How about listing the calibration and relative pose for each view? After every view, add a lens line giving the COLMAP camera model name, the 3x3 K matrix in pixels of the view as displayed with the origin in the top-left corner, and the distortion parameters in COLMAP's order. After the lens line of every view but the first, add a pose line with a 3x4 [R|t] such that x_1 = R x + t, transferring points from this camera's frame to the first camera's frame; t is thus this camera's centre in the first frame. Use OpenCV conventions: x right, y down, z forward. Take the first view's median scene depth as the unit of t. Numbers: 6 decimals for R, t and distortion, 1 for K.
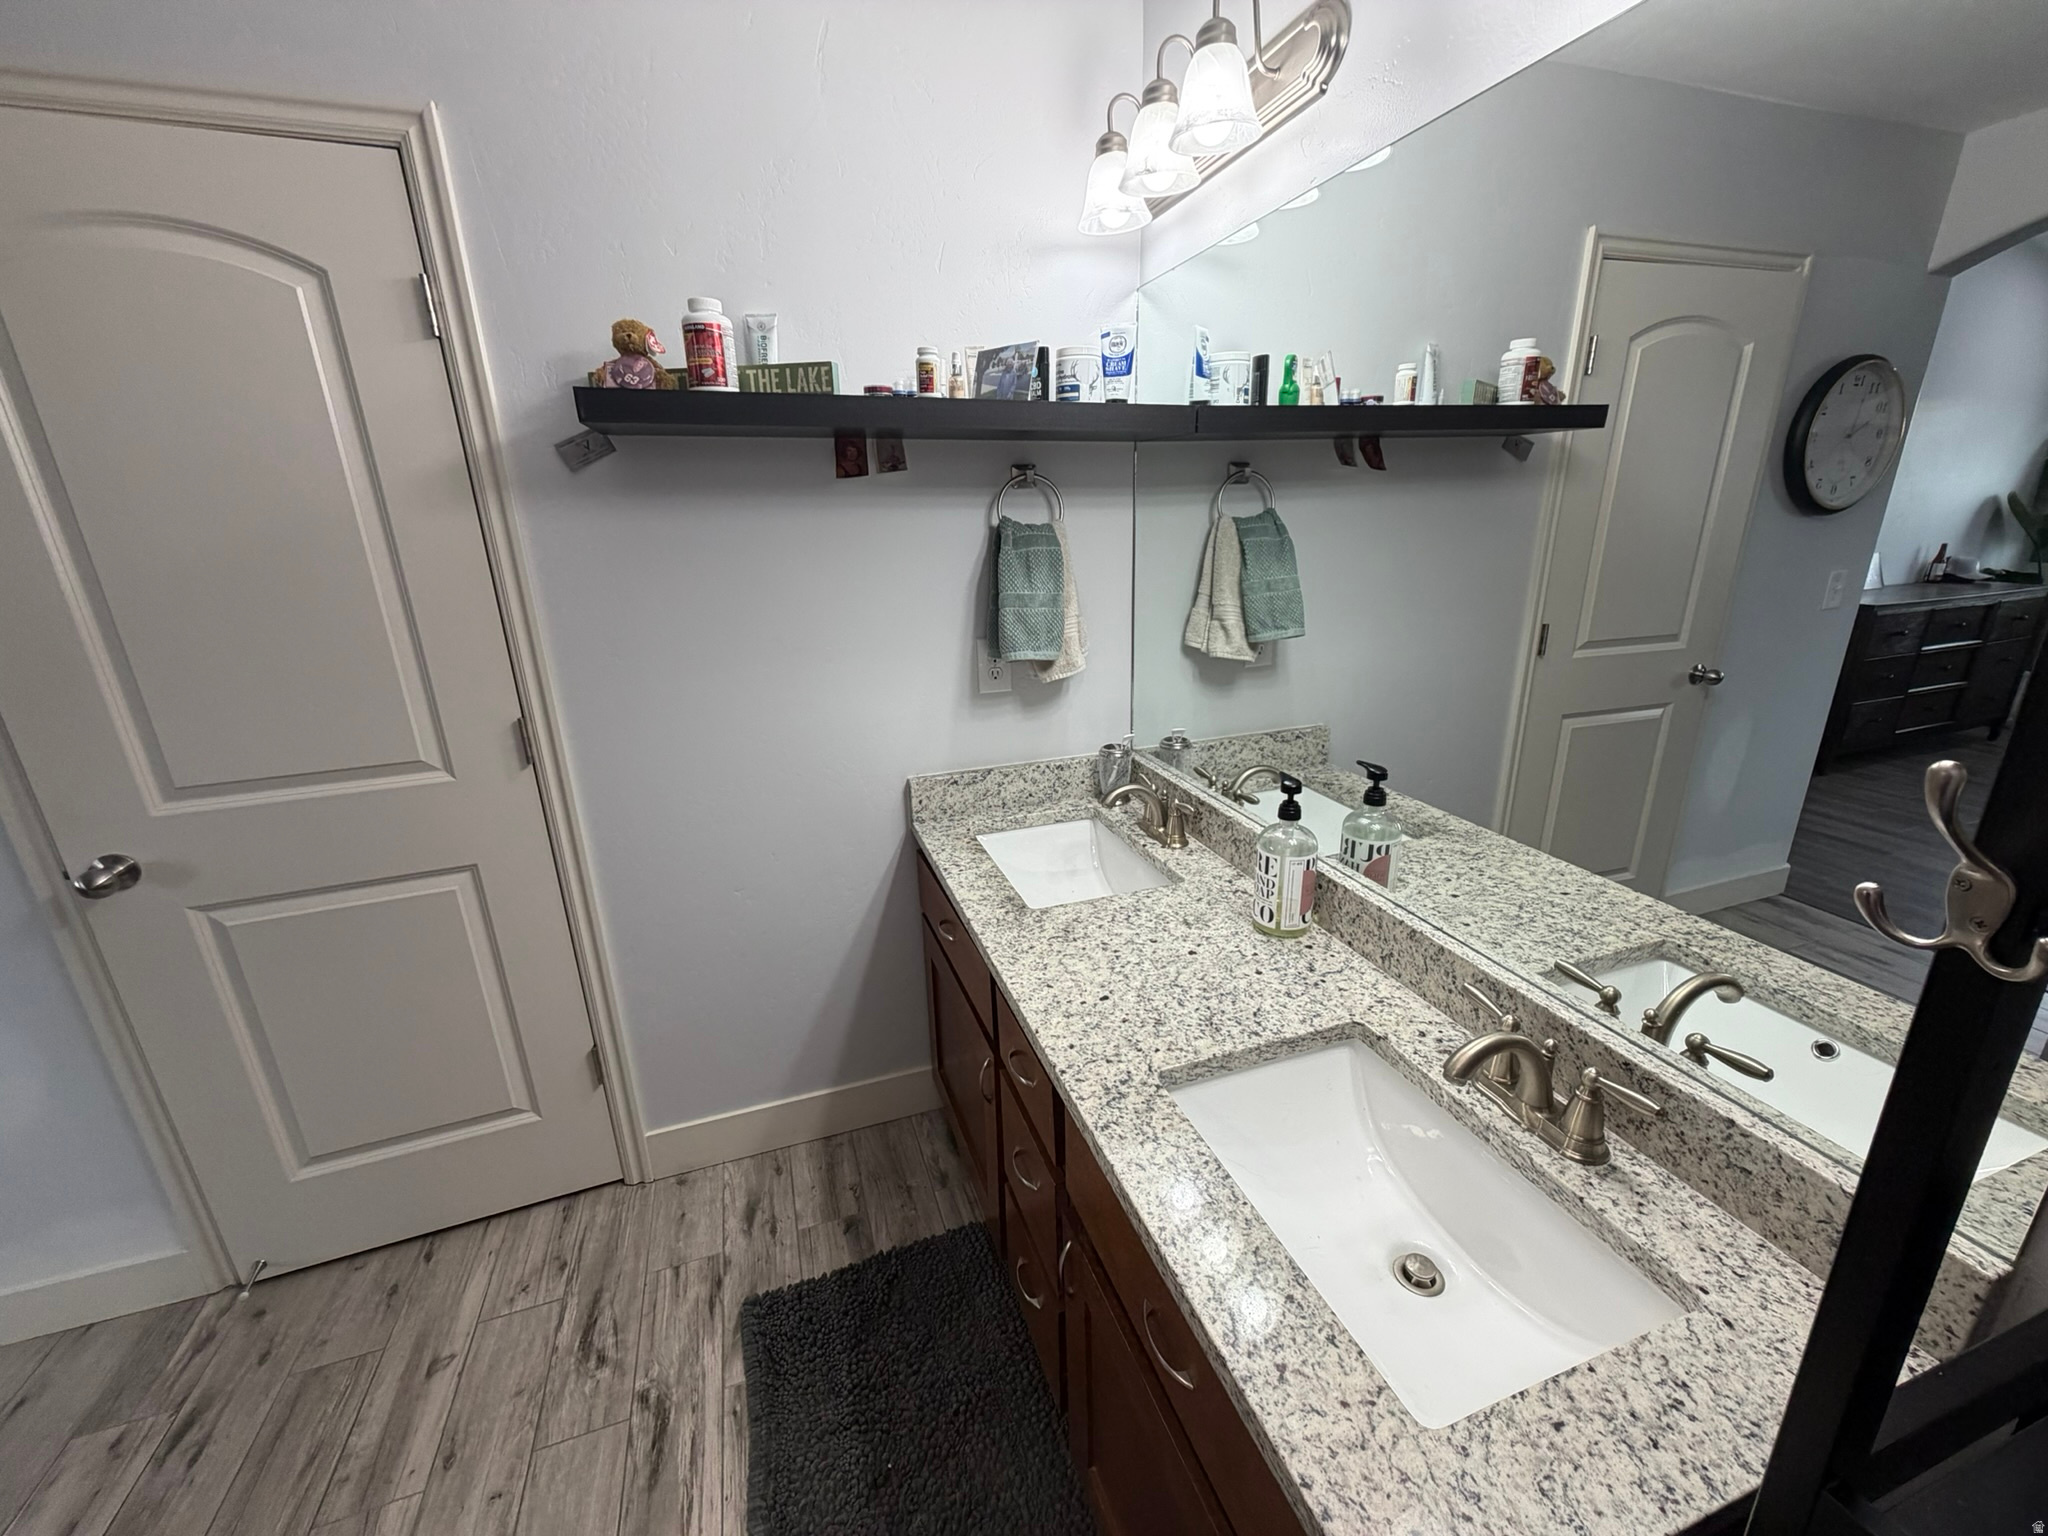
lens RADIAL K [[814.3, 0, 1028.4], [0, 814.3, 770.1], [0, 0, 1]] dist [0.000383, -0.000331]
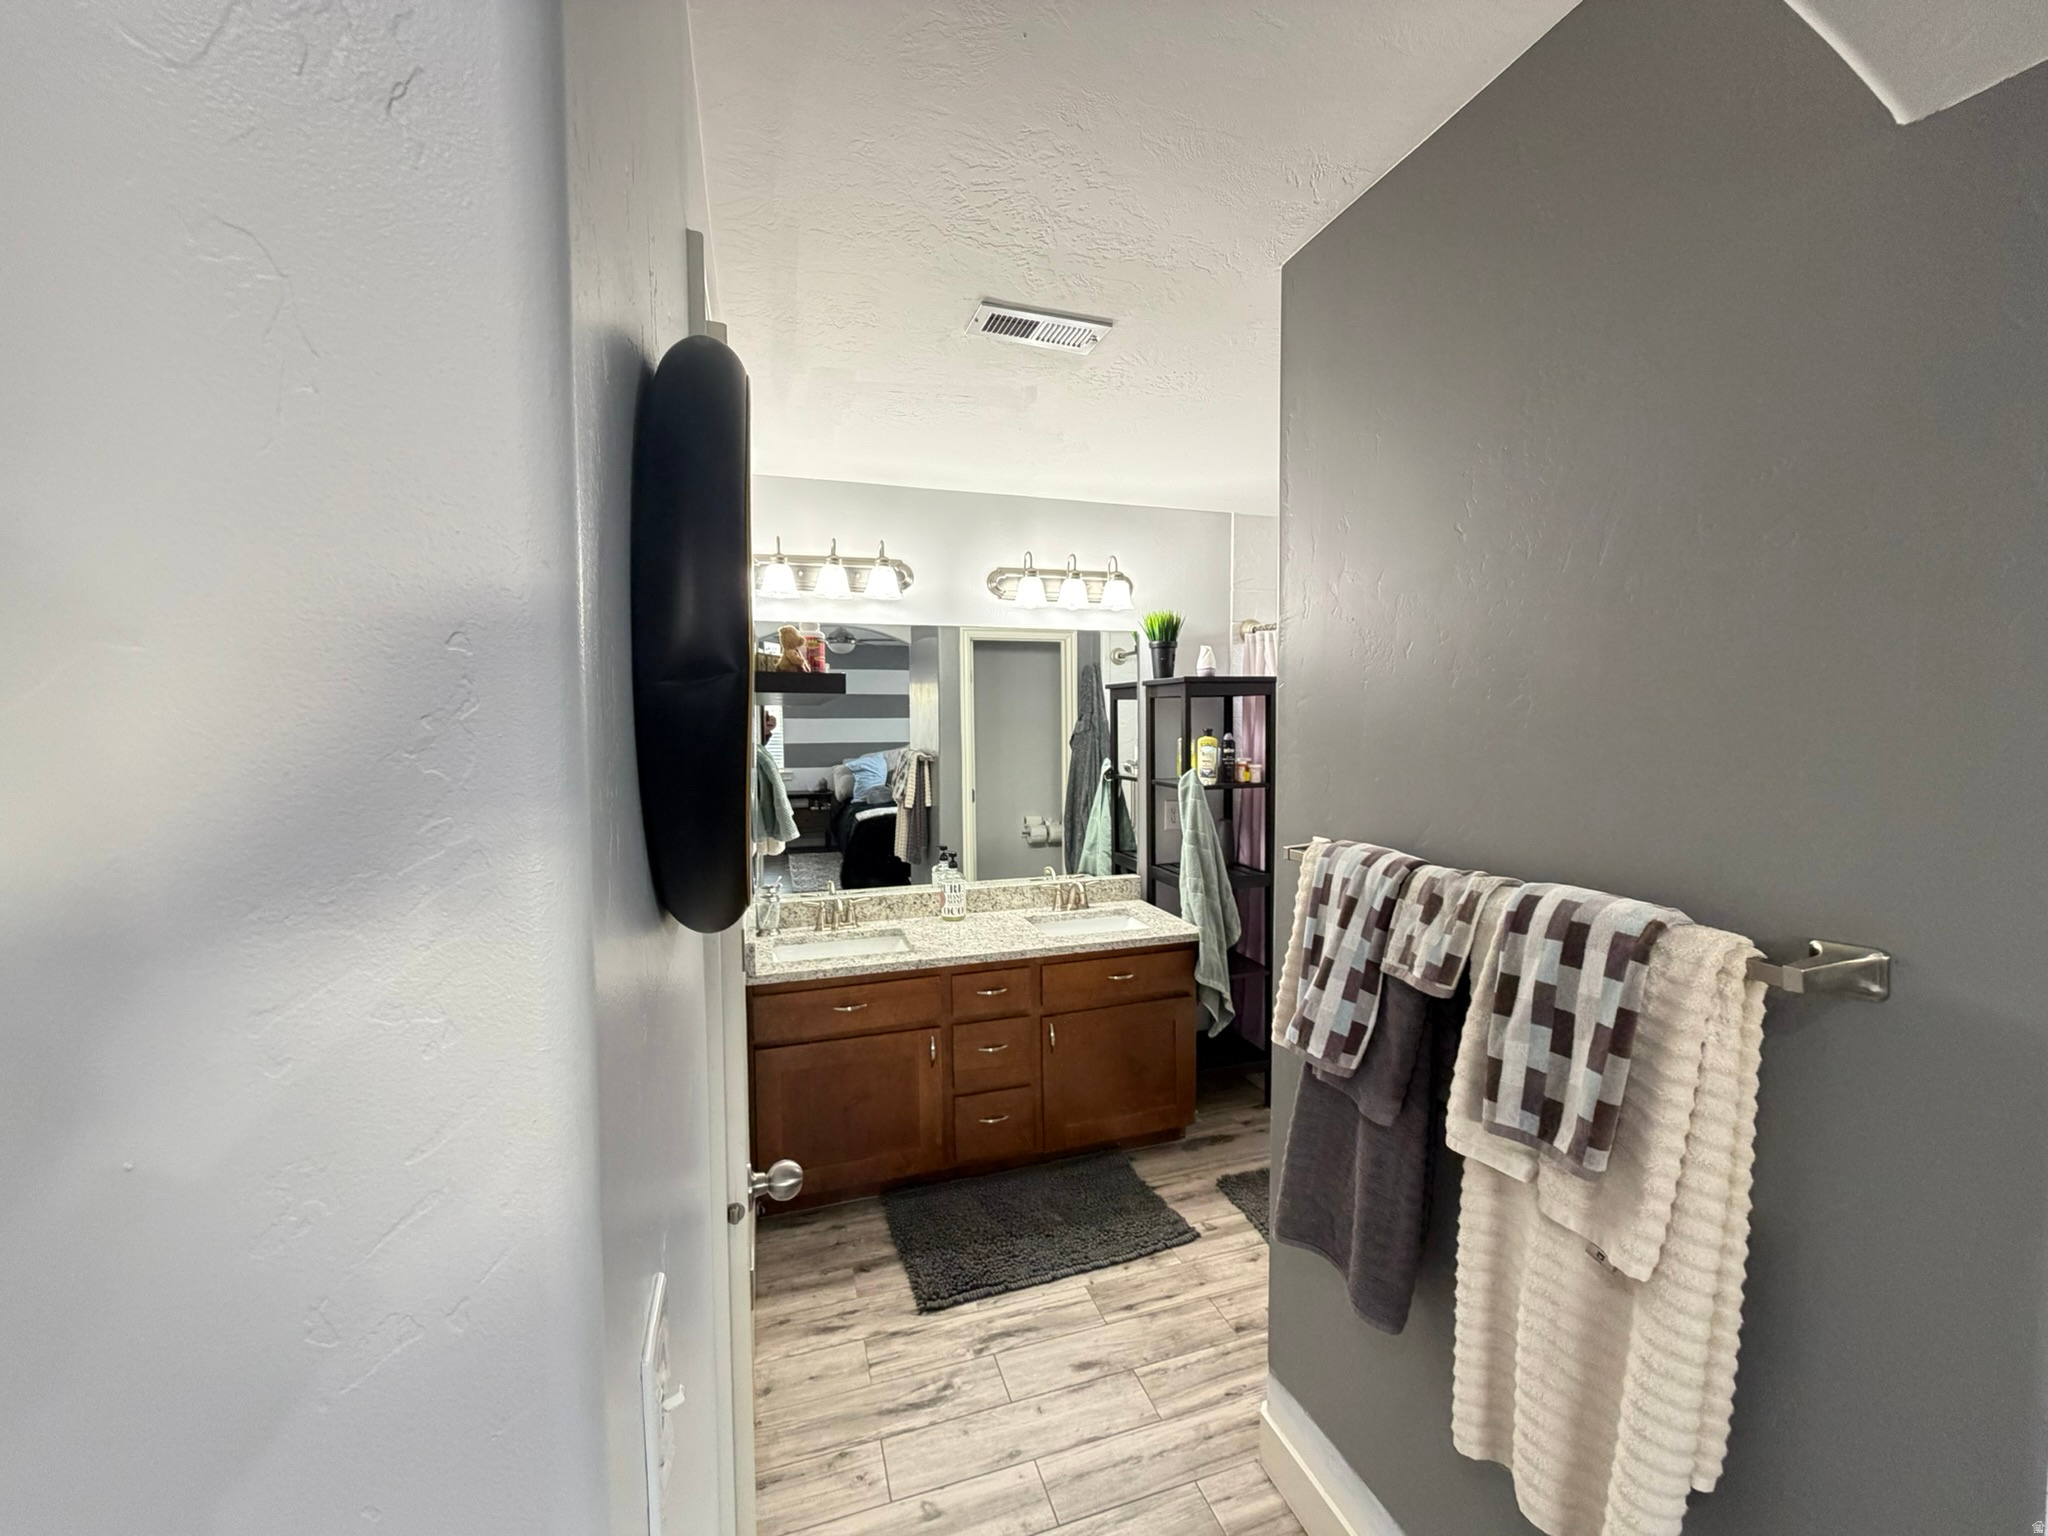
lens RADIAL K [[816.3, 0, 1025.8], [0, 816.3, 786.1], [0, 0, 1]] dist [0.001484, -0.000009]
pose [[0.022318, -0.056301, 0.998164, -2.358444], [0.307919, 0.950265, 0.046715, -0.249140], [-0.951151, 0.306311, 0.038544, 0.745812]]
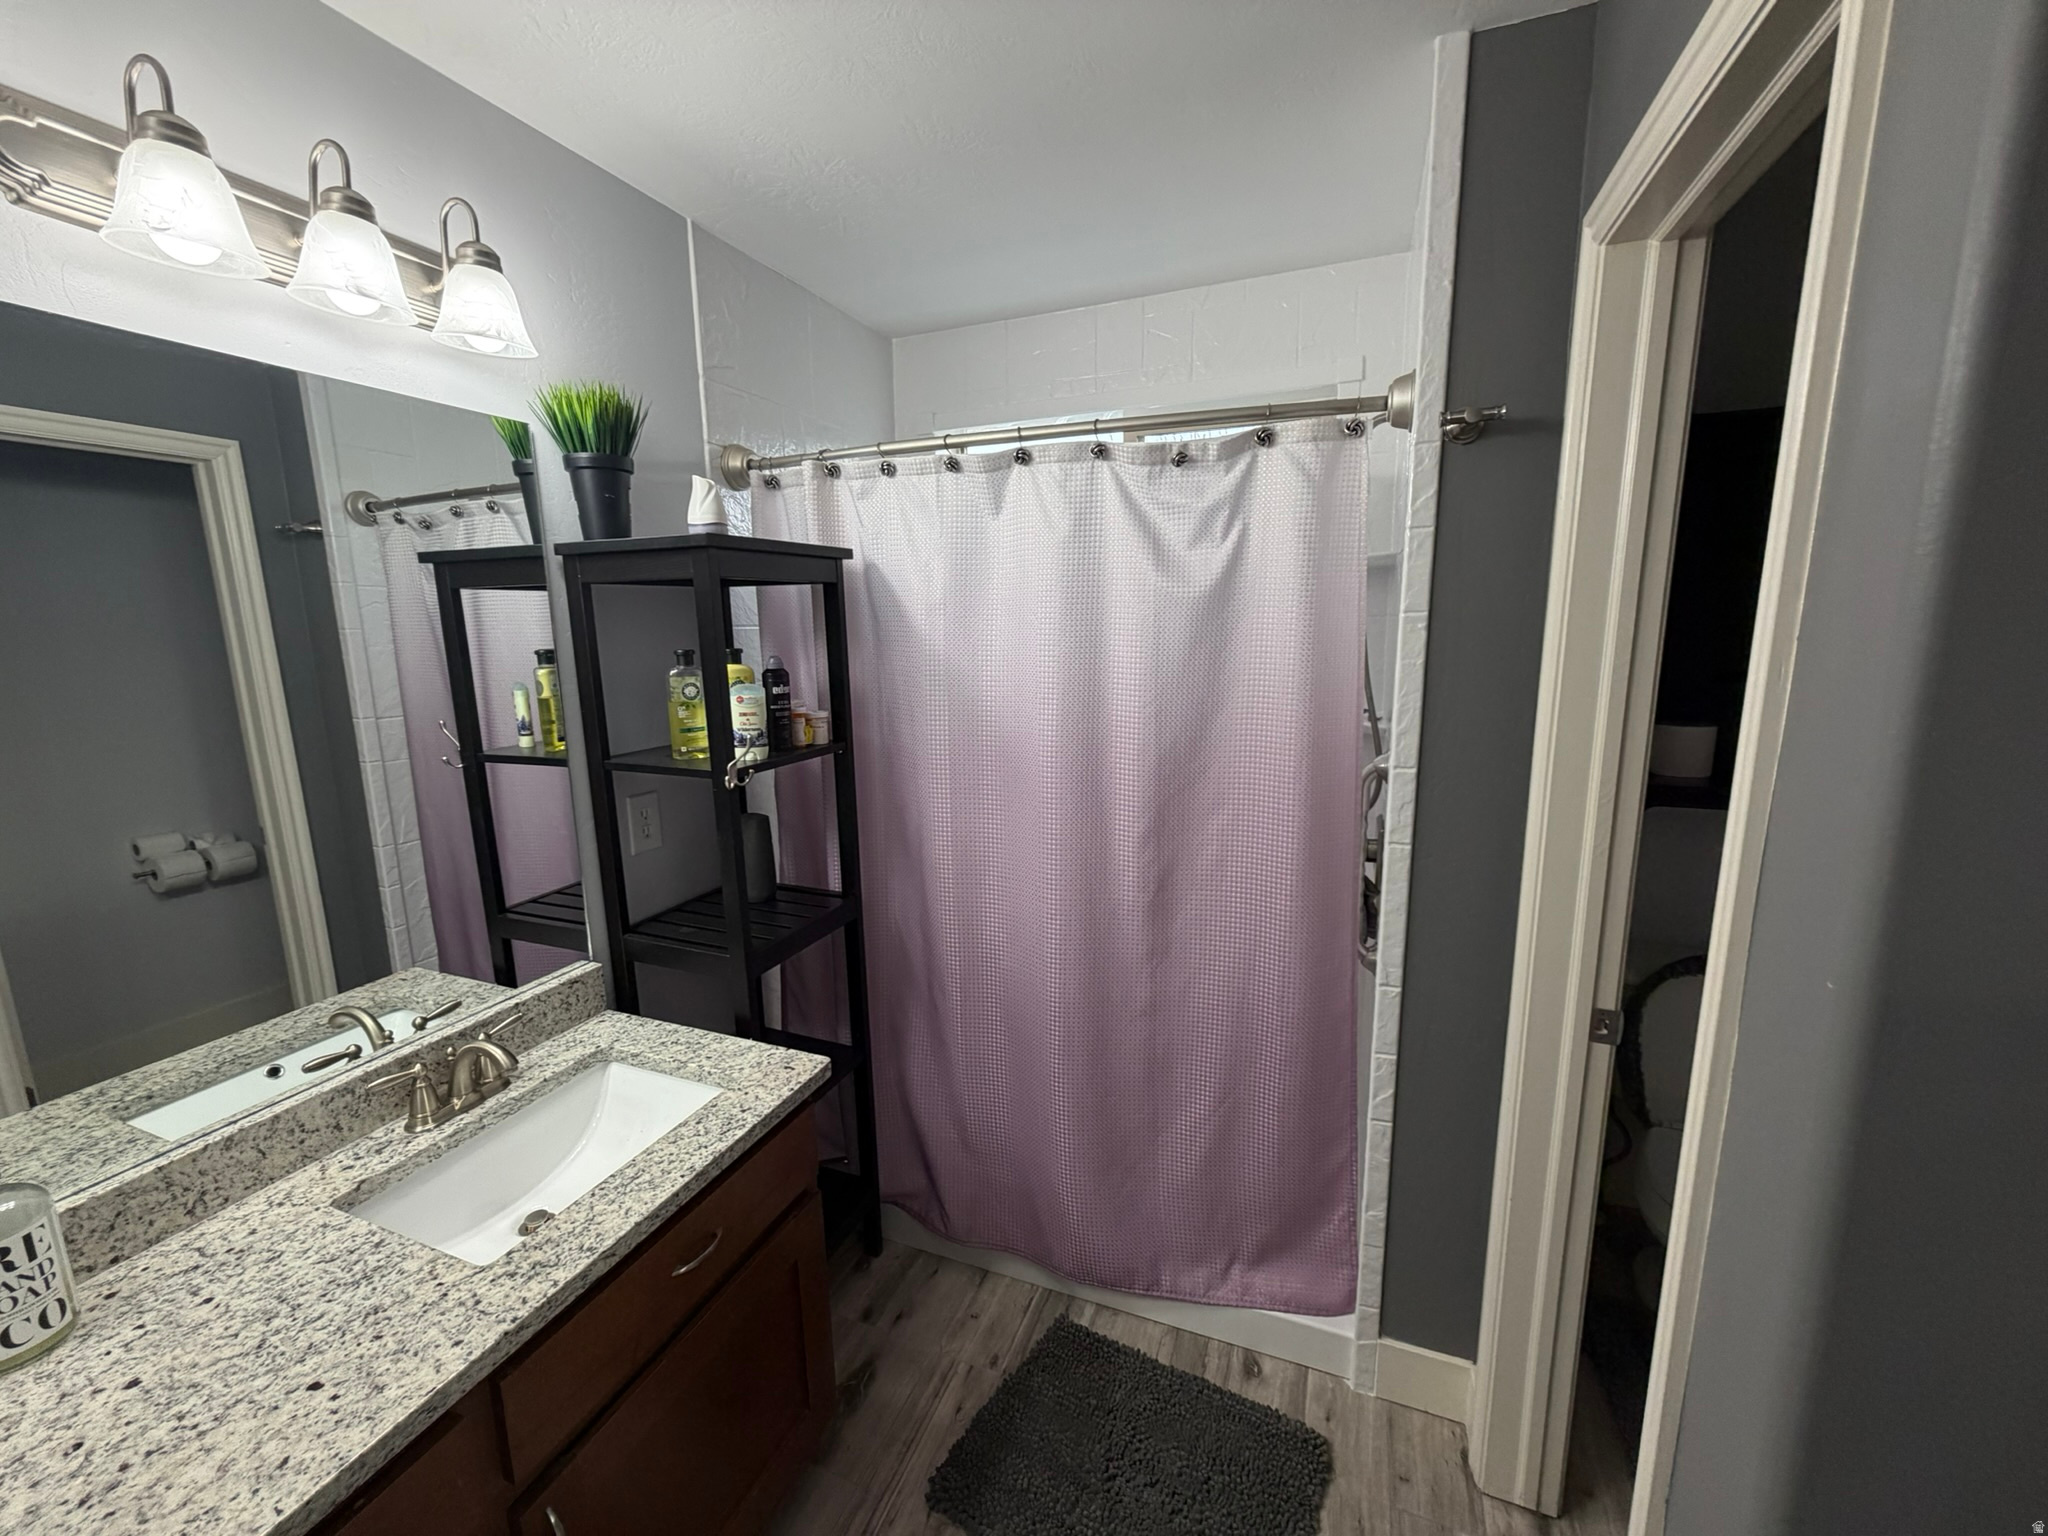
lens RADIAL K [[814.3, 0, 1028.4], [0, 814.3, 770.1], [0, 0, 1]] dist [0.000383, -0.000331]
pose [[-0.759804, -0.078036, 0.645452, -0.828220], [0.230153, 0.896201, 0.379280, -0.338320], [-0.608052, 0.436732, -0.662977, 0.906921]]
